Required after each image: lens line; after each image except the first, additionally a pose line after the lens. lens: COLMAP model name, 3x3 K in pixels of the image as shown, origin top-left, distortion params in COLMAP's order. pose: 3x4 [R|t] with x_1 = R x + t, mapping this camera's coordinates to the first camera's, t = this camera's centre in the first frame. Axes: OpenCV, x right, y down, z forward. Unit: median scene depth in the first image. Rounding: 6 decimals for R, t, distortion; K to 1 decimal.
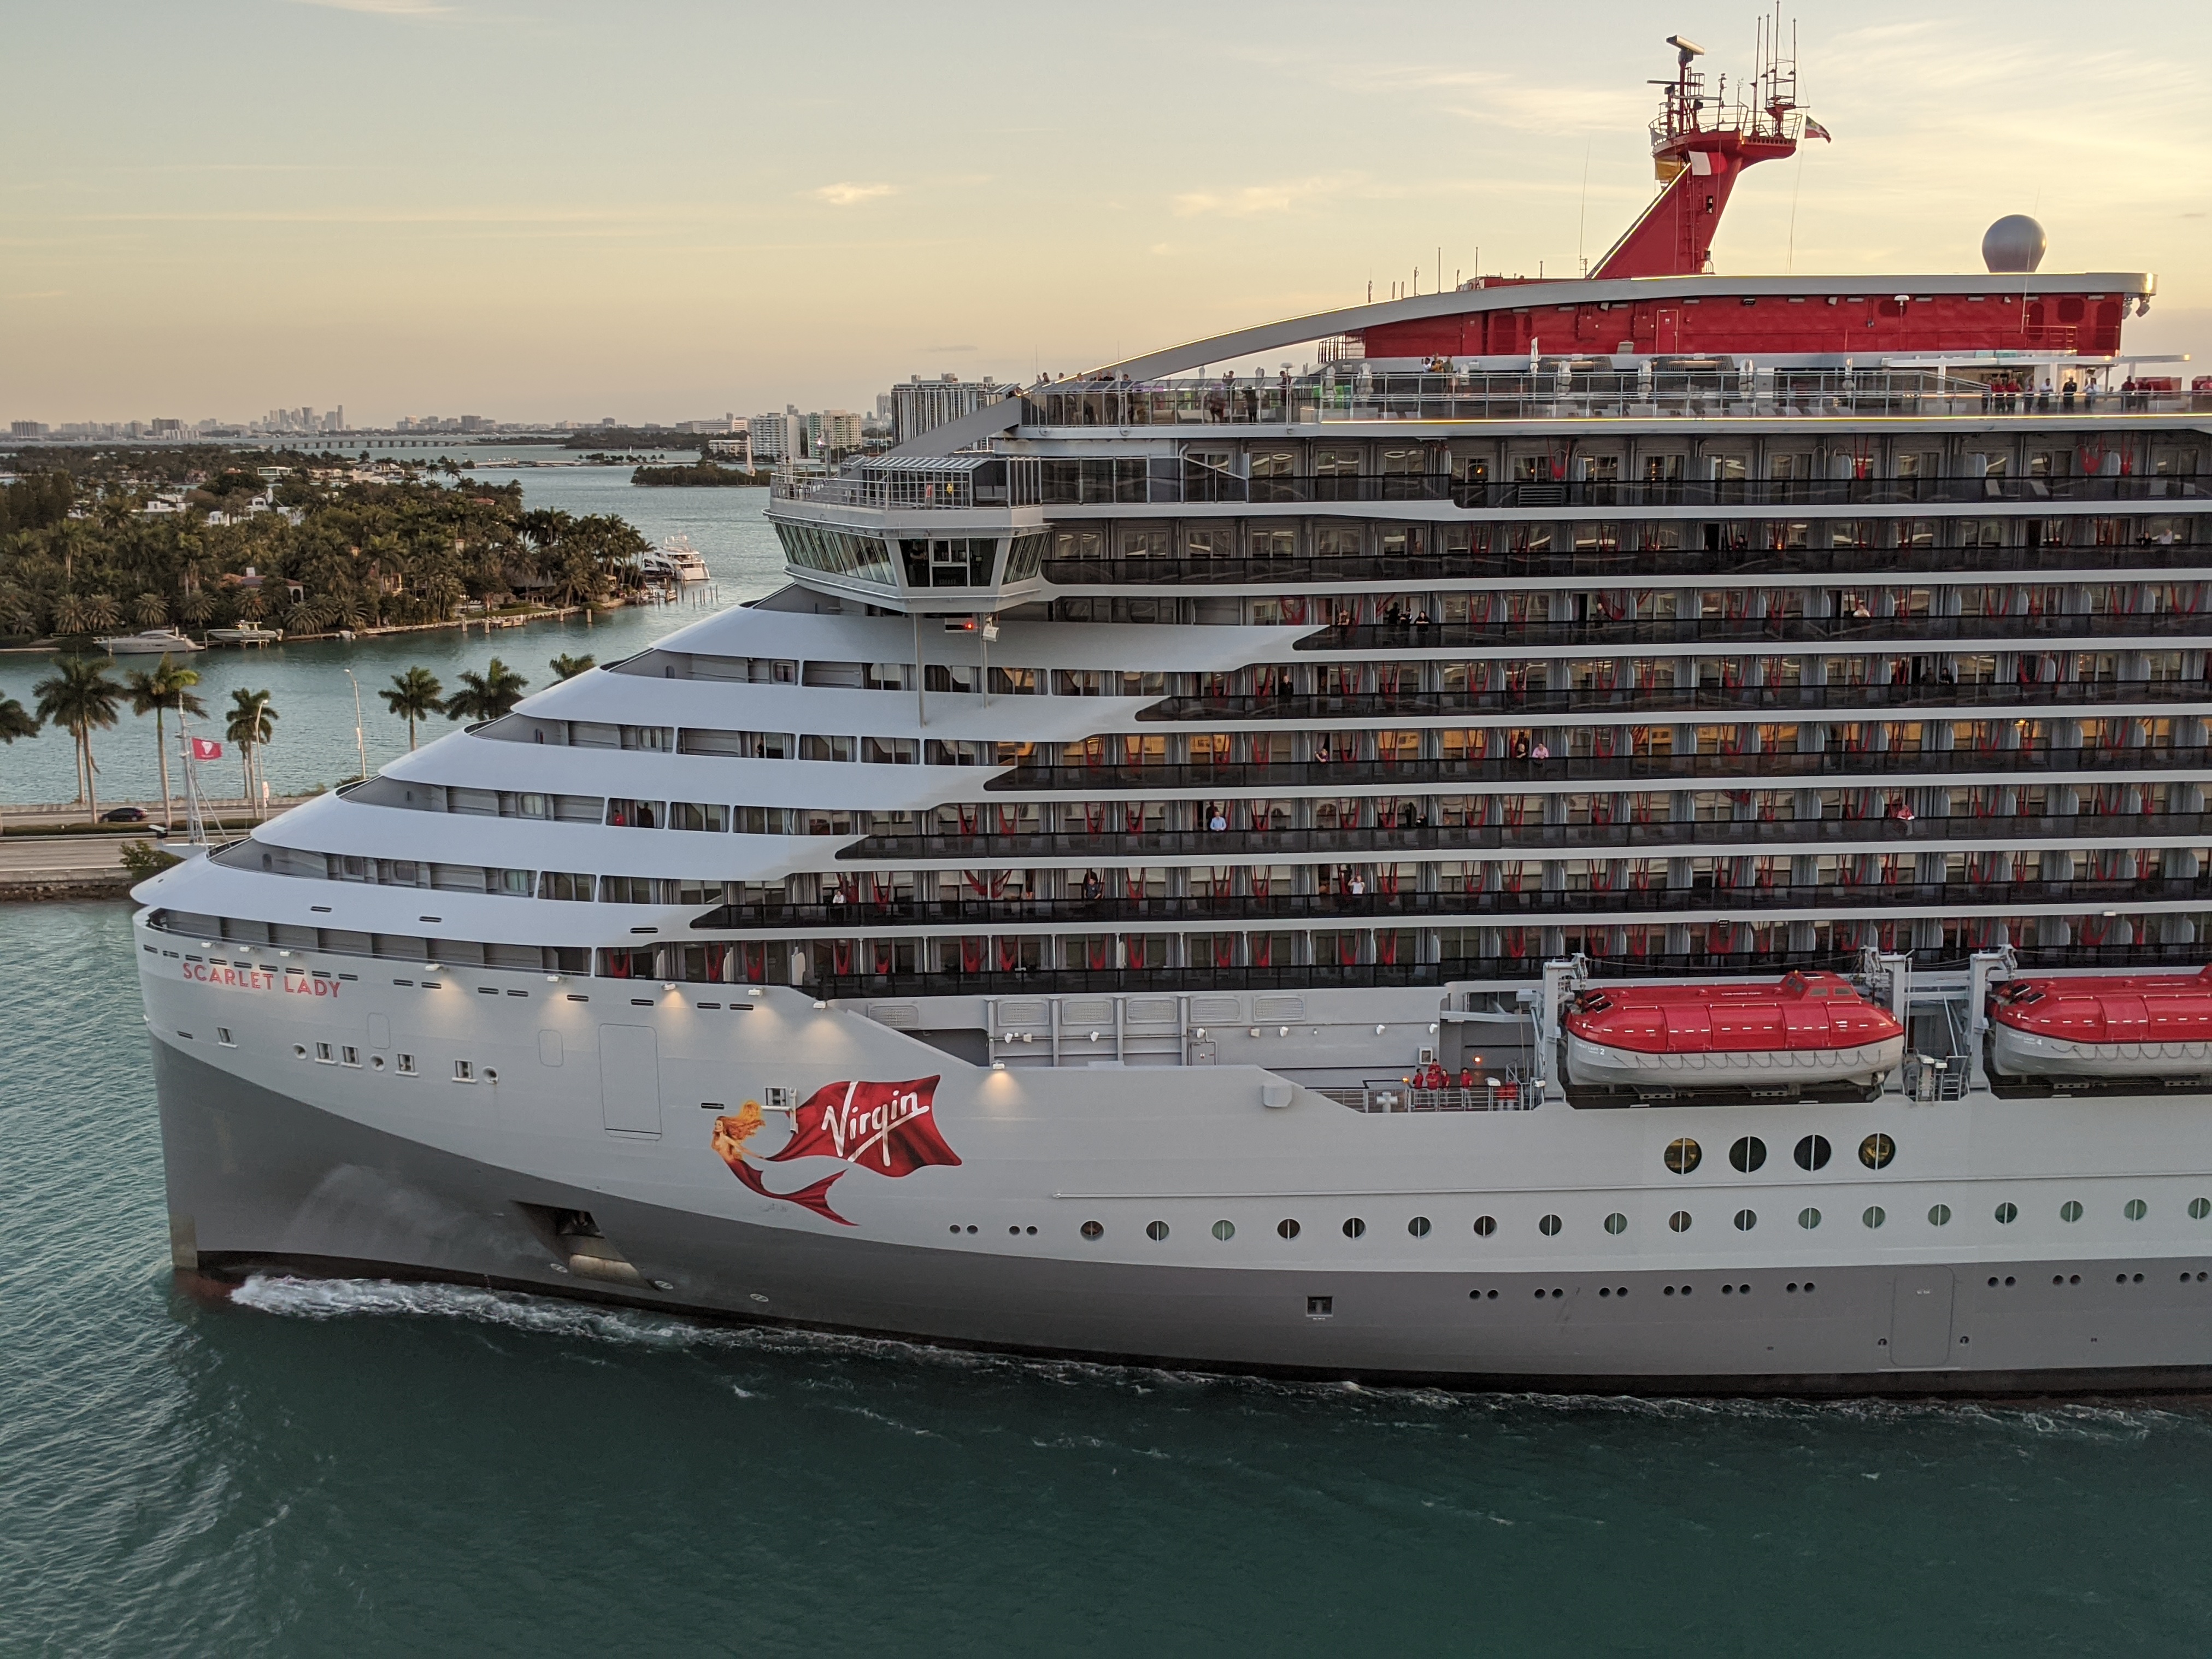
lens RADIAL K [[2278.7, 0, 1106.0], [0, 2278.7, 829.5], [0, 0, 1]] dist [0.001891, -0.002920]
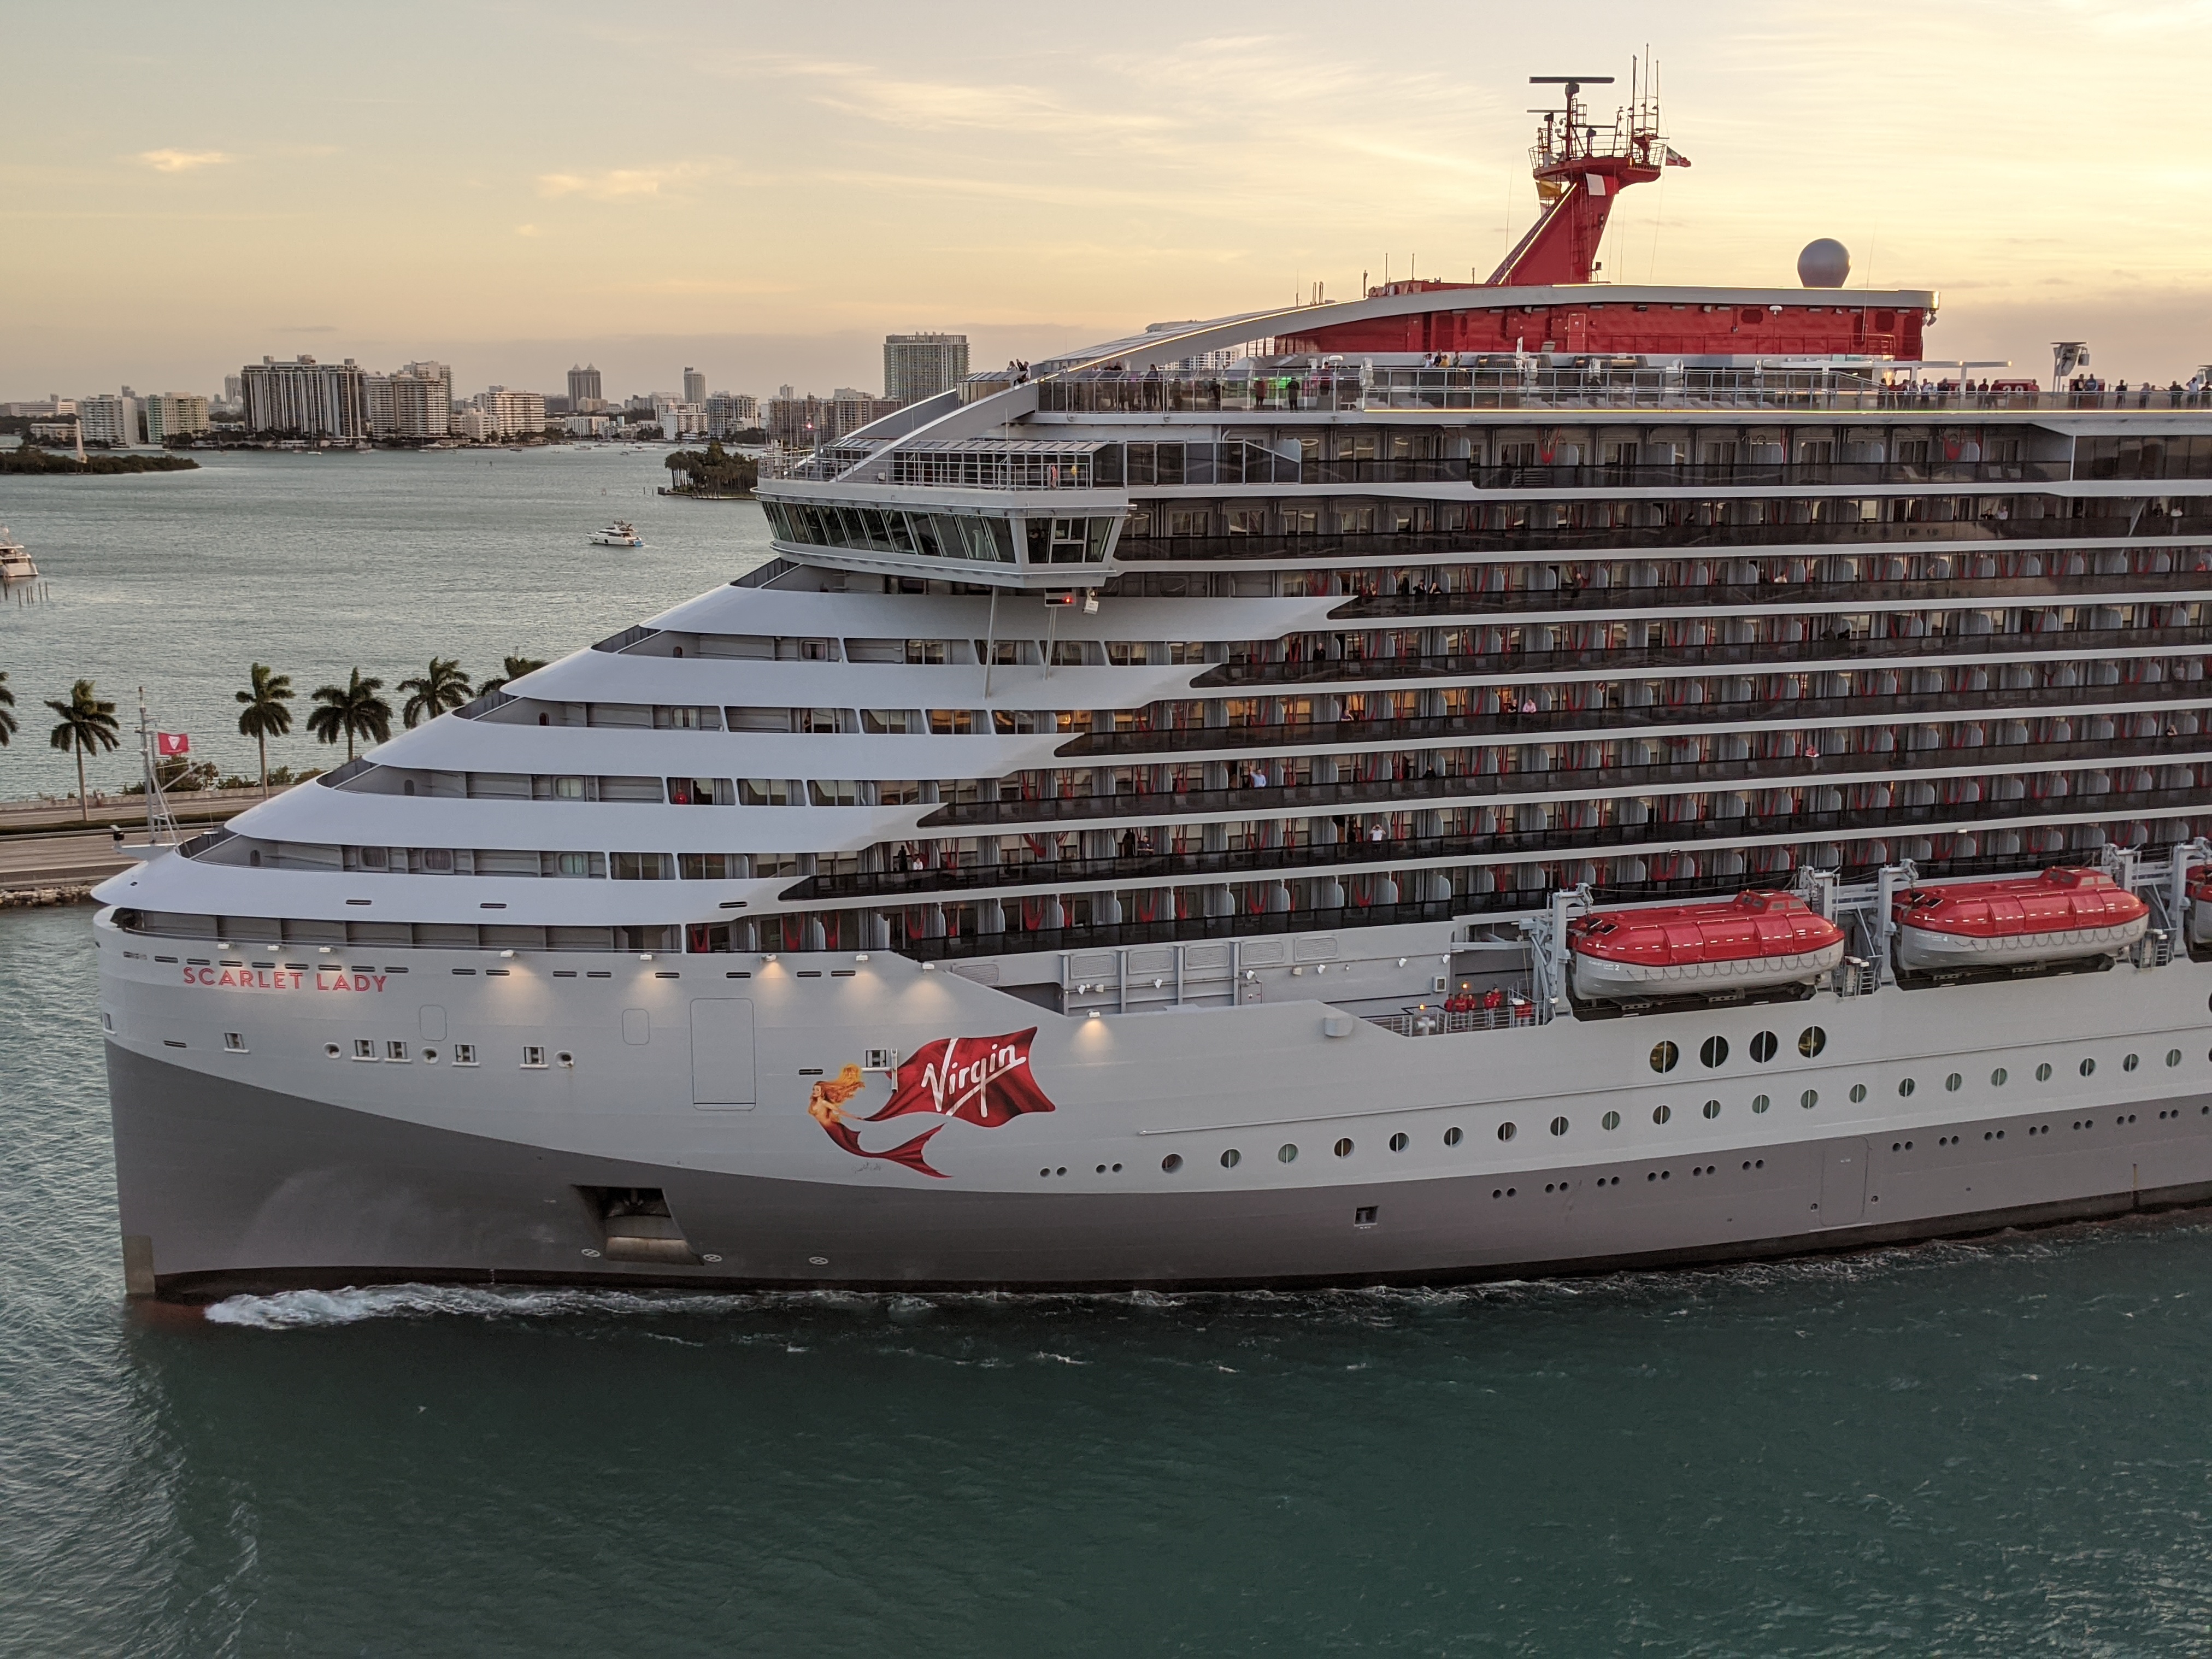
lens RADIAL K [[2249.1, 0, 1132.8], [0, 2249.1, 824.1], [0, 0, 1]] dist [0.065158, -0.271478]
pose [[0.961588, -0.039665, 0.271616, -0.301779], [0.038491, 0.999212, 0.009650, 0.005487], [-0.271784, 0.001175, 0.962357, -0.015676]]
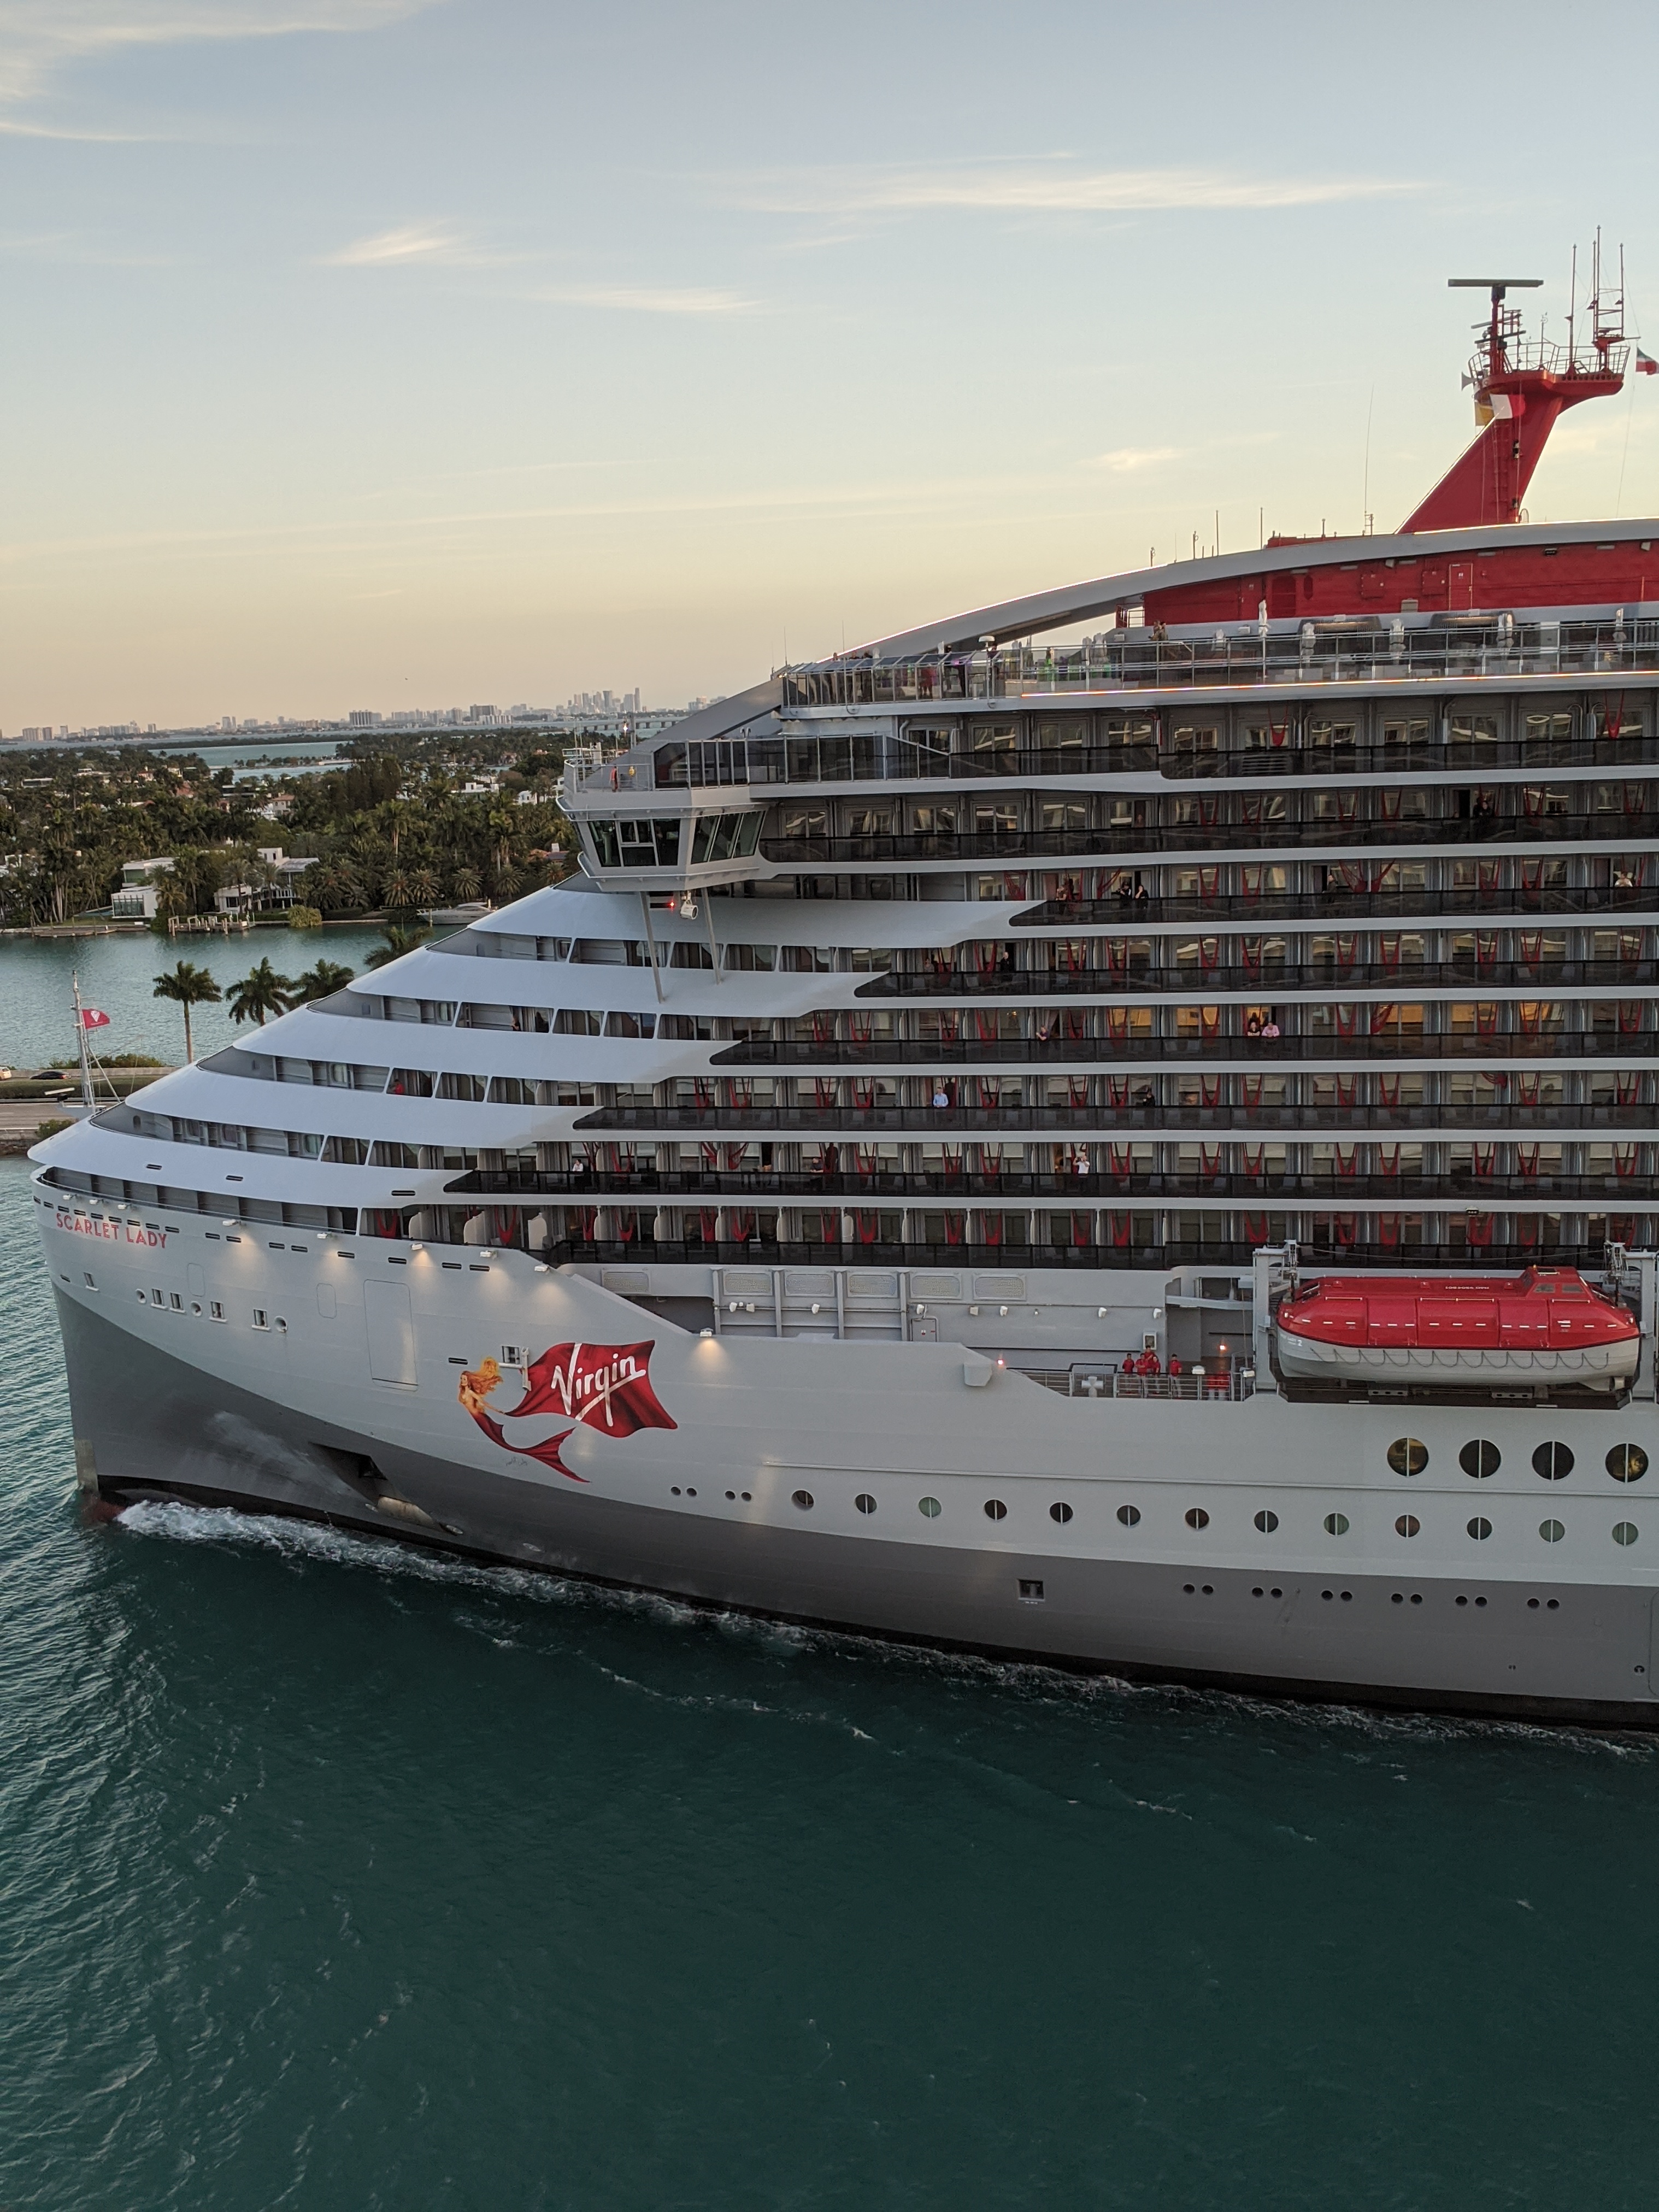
lens RADIAL K [[2278.7, 0, 800.7], [0, 2278.7, 1092.0], [0, 0, 1]] dist [0.001891, -0.002920]
pose [[0.968675, 0.012785, -0.248002, 0.238901], [-0.013313, 0.999911, -0.000450, -0.004845], [0.247974, 0.003738, 0.968760, 0.017293]]
